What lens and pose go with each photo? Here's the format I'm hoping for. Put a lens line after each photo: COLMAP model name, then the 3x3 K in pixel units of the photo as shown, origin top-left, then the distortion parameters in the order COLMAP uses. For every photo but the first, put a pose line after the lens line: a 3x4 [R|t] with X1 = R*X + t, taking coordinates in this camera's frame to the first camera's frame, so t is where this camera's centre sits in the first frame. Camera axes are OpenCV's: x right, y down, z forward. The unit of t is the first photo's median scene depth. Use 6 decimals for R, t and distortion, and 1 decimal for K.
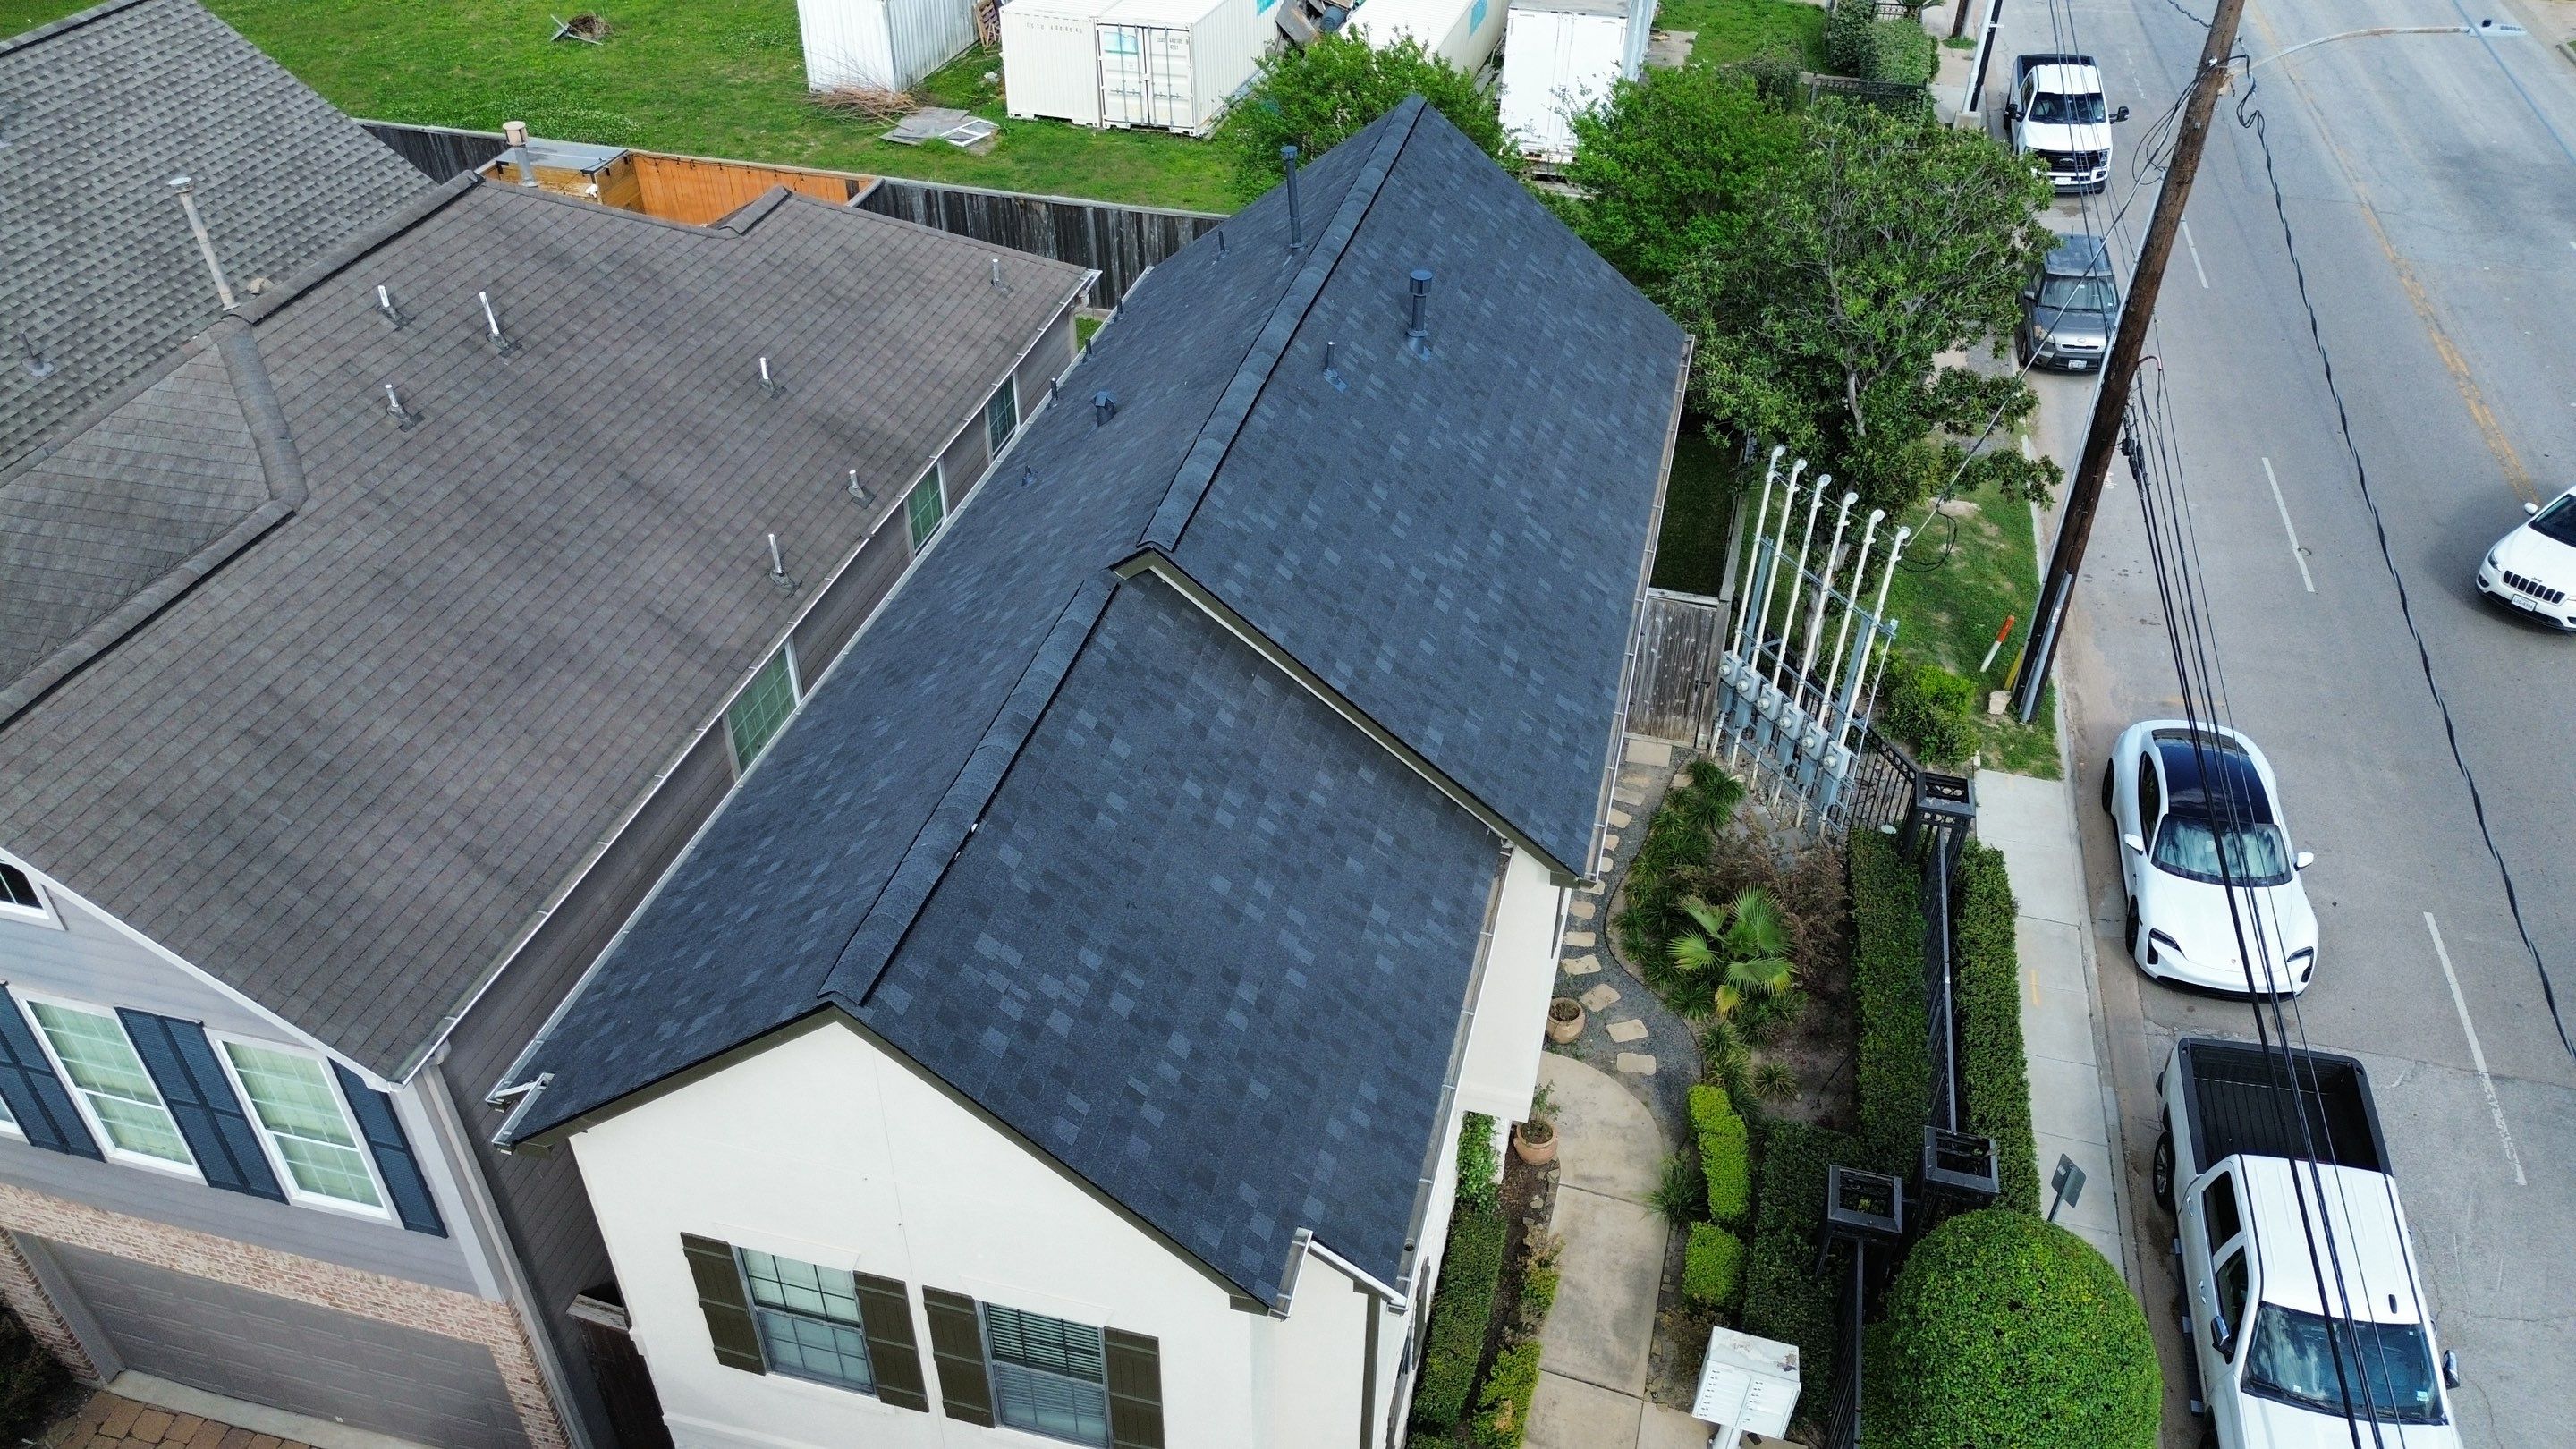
lens RADIAL K [[1826.7, 0, 1292.1], [0, 1826.7, 726.9], [0, 0, 1]] dist [0.065478, -0.057676]
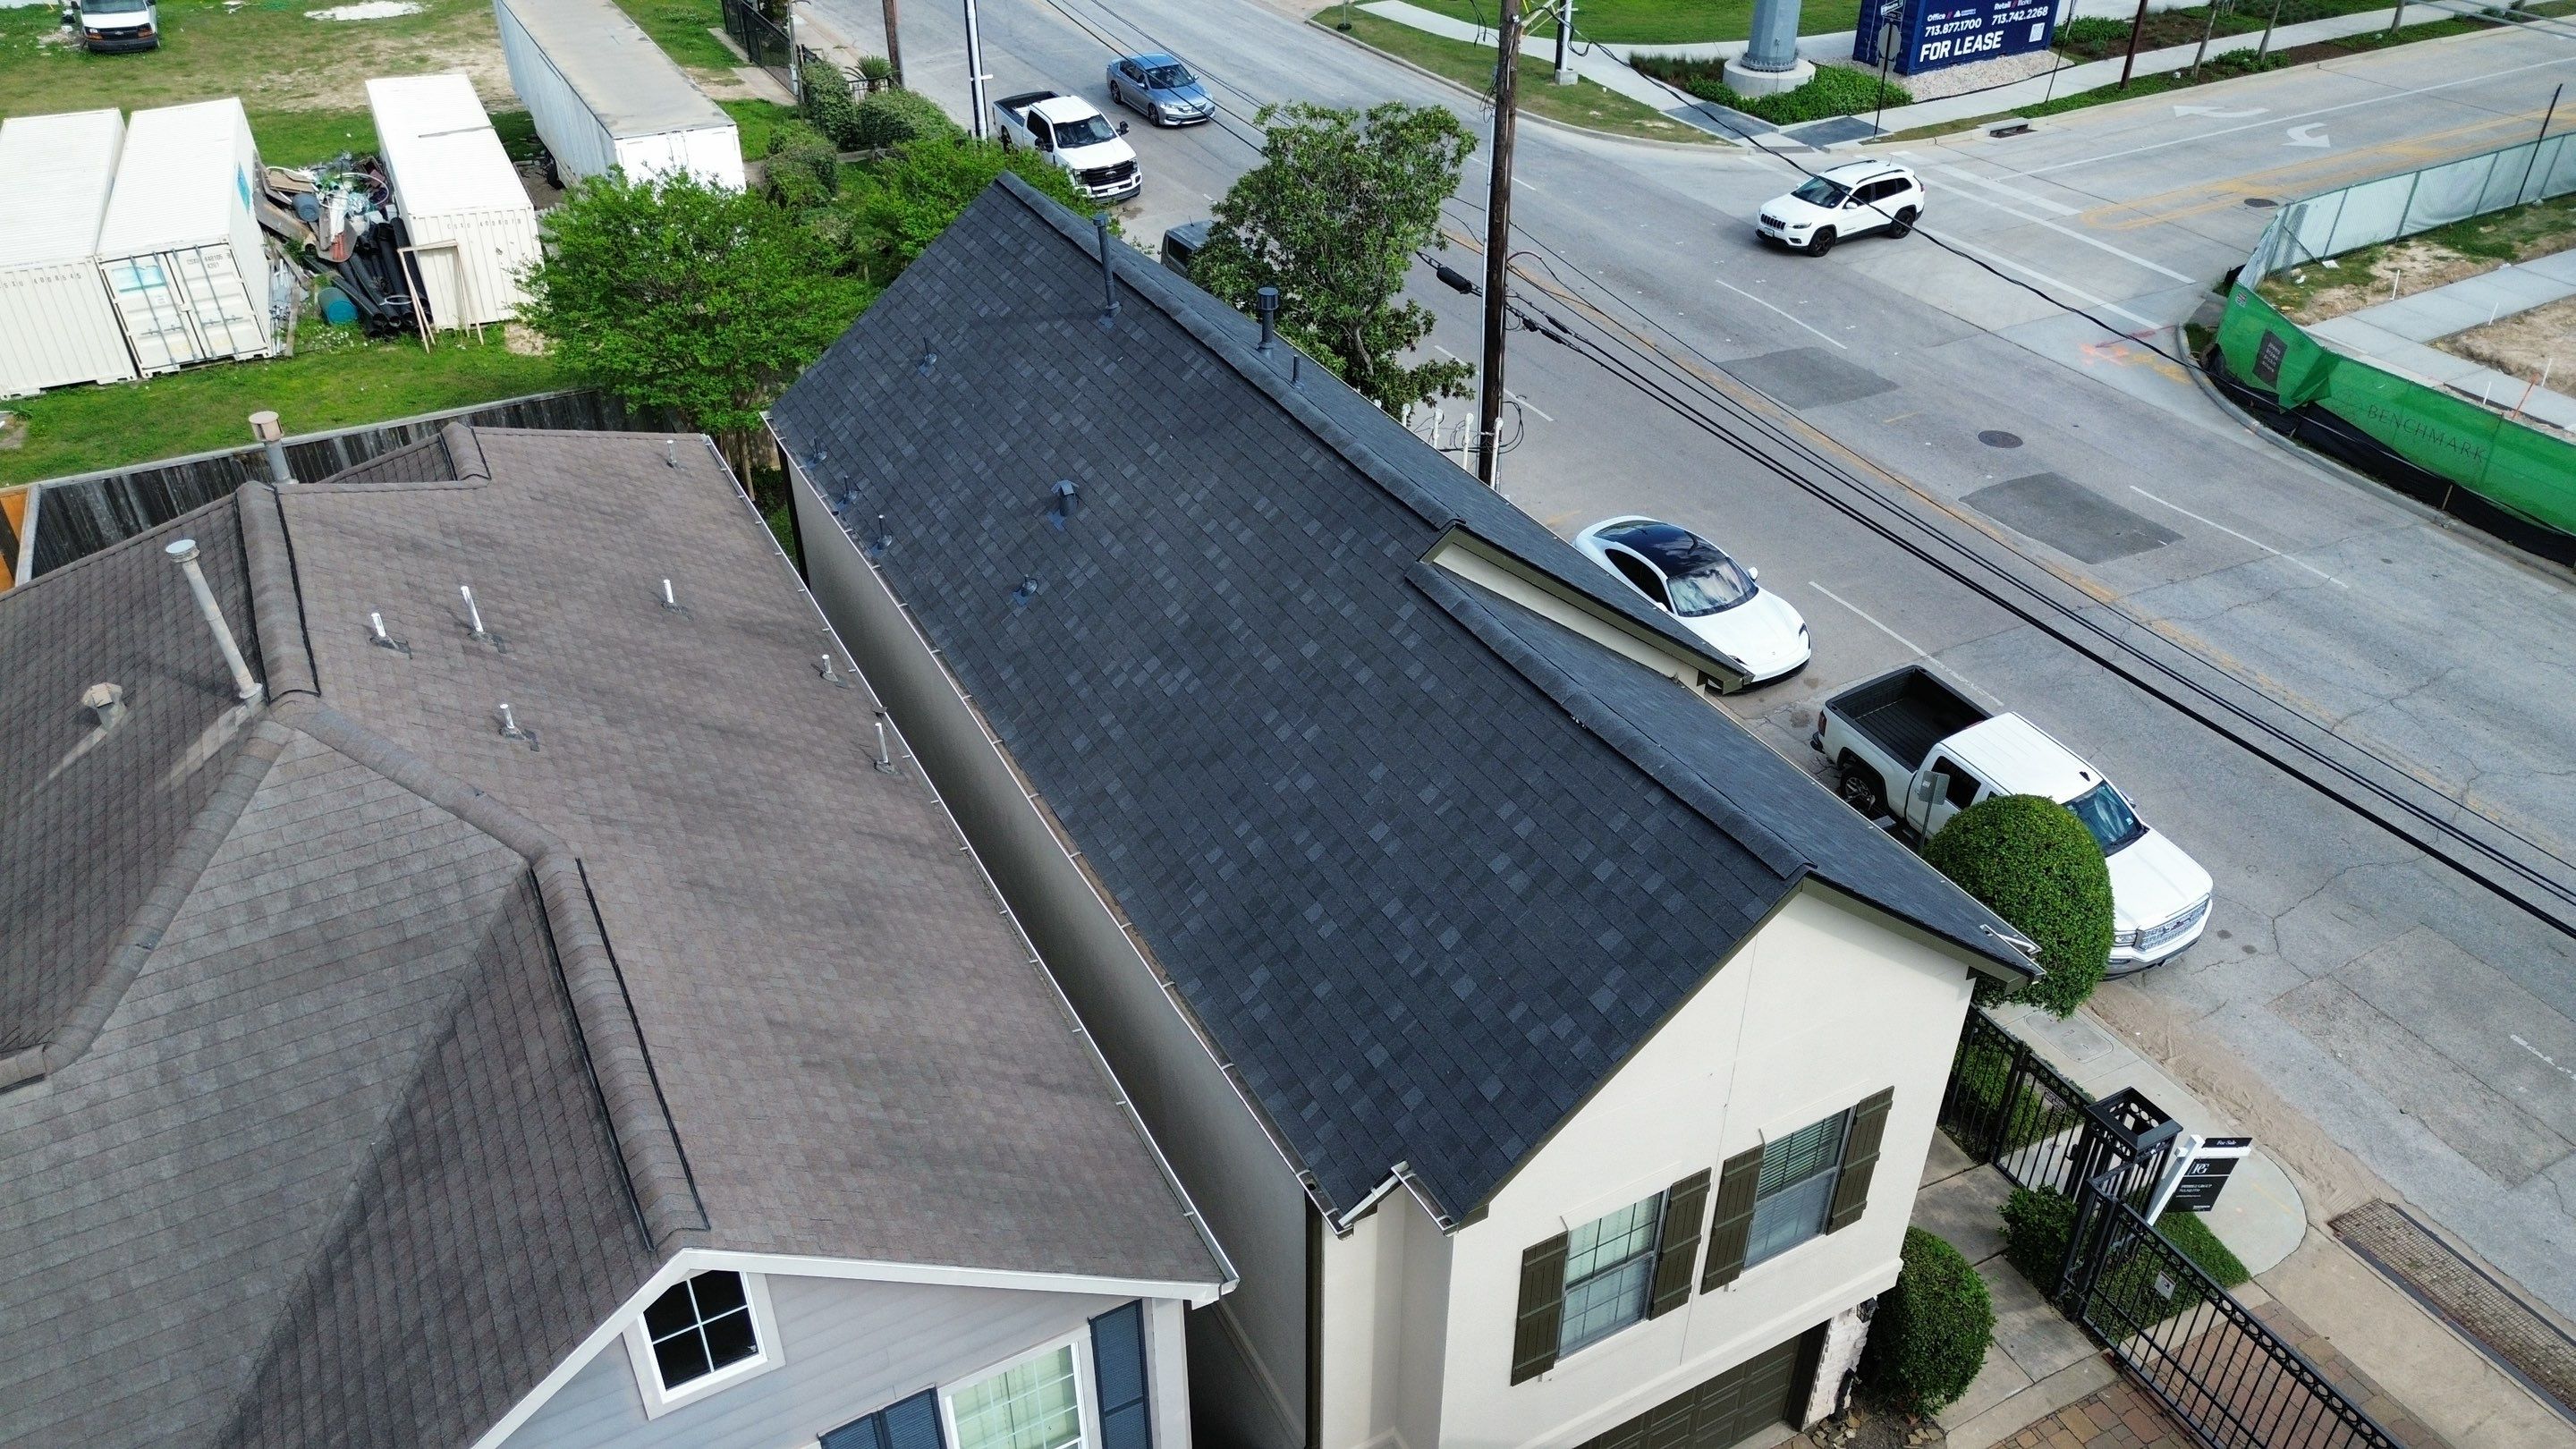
lens RADIAL K [[1826.7, 0, 1293.2], [0, 1826.7, 726.9], [0, 0, 1]] dist [0.065478, -0.057676]
pose [[0.740156, -0.380836, 0.554196, -0.311748], [0.408717, 0.909239, 0.078956, -0.044109], [-0.533966, 0.168069, 0.828633, 0.060226]]
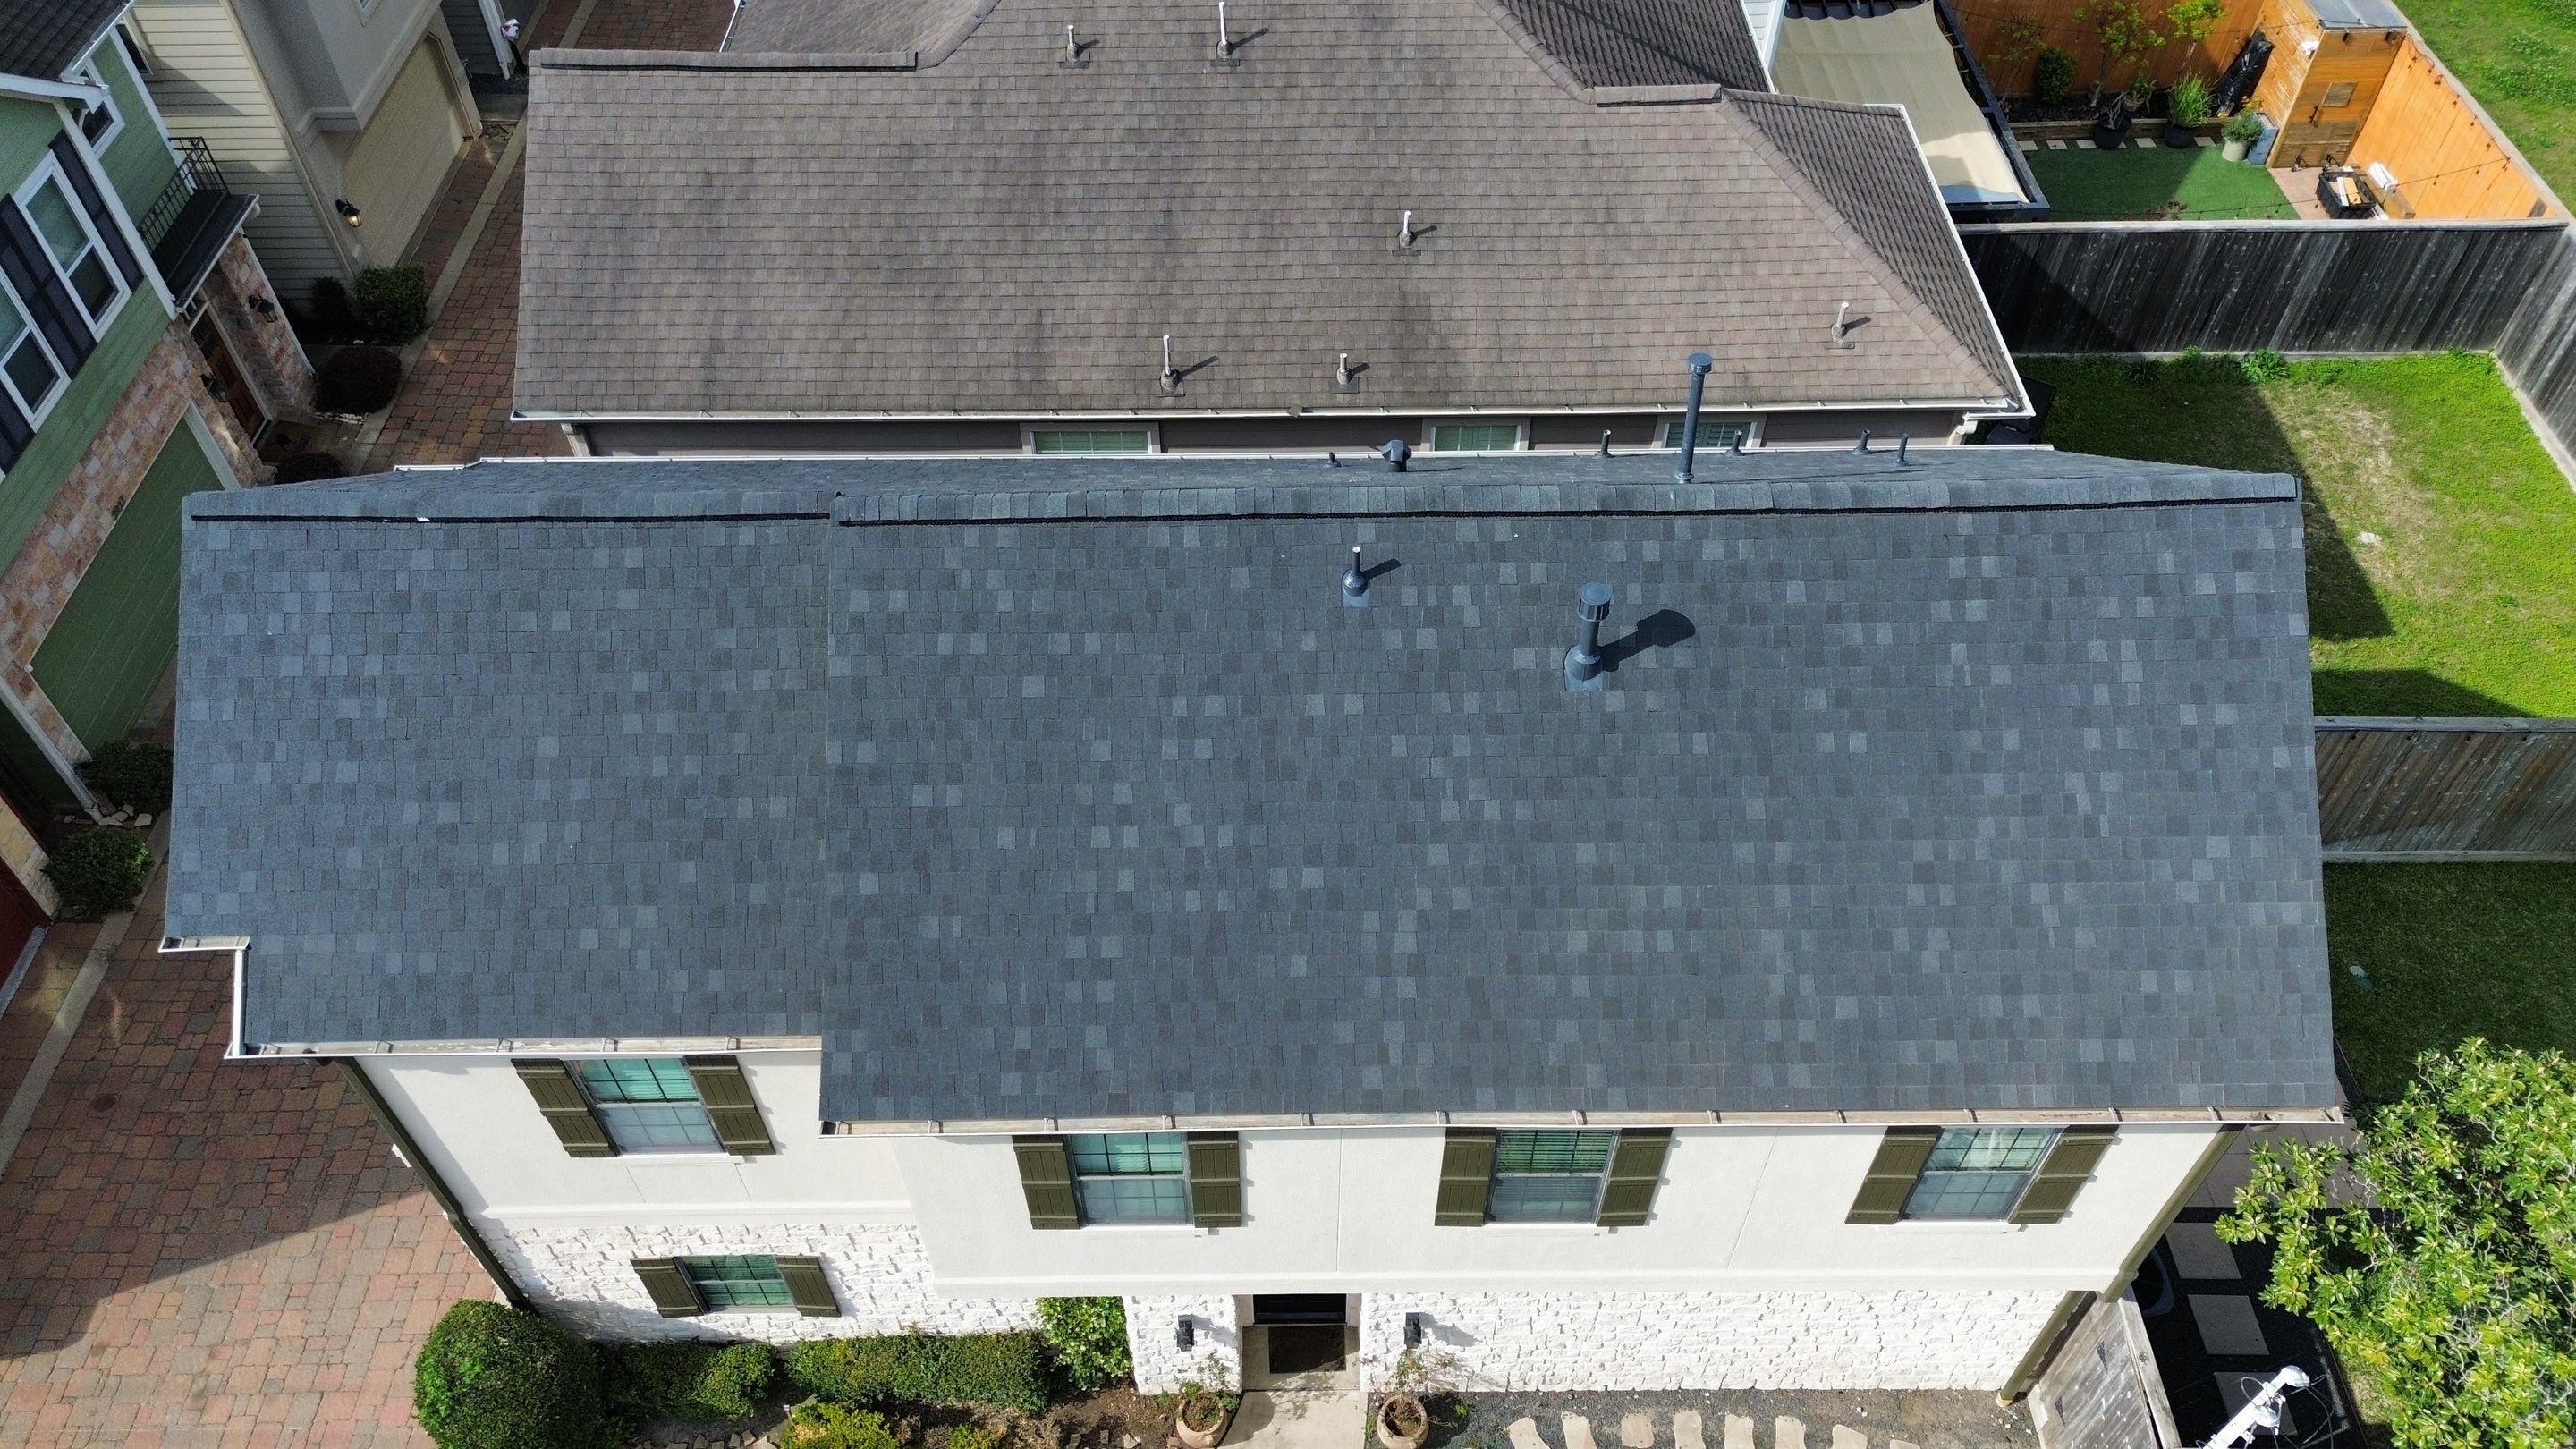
lens RADIAL K [[1826.7, 0, 1286.0], [0, 1826.7, 720.6], [0, 0, 1]] dist [0.065478, -0.057676]
pose [[0.251470, 0.712015, -0.655589, 0.264805], [-0.576033, 0.654430, 0.489802, -0.242007], [0.777784, 0.254470, 0.574714, 0.255700]]
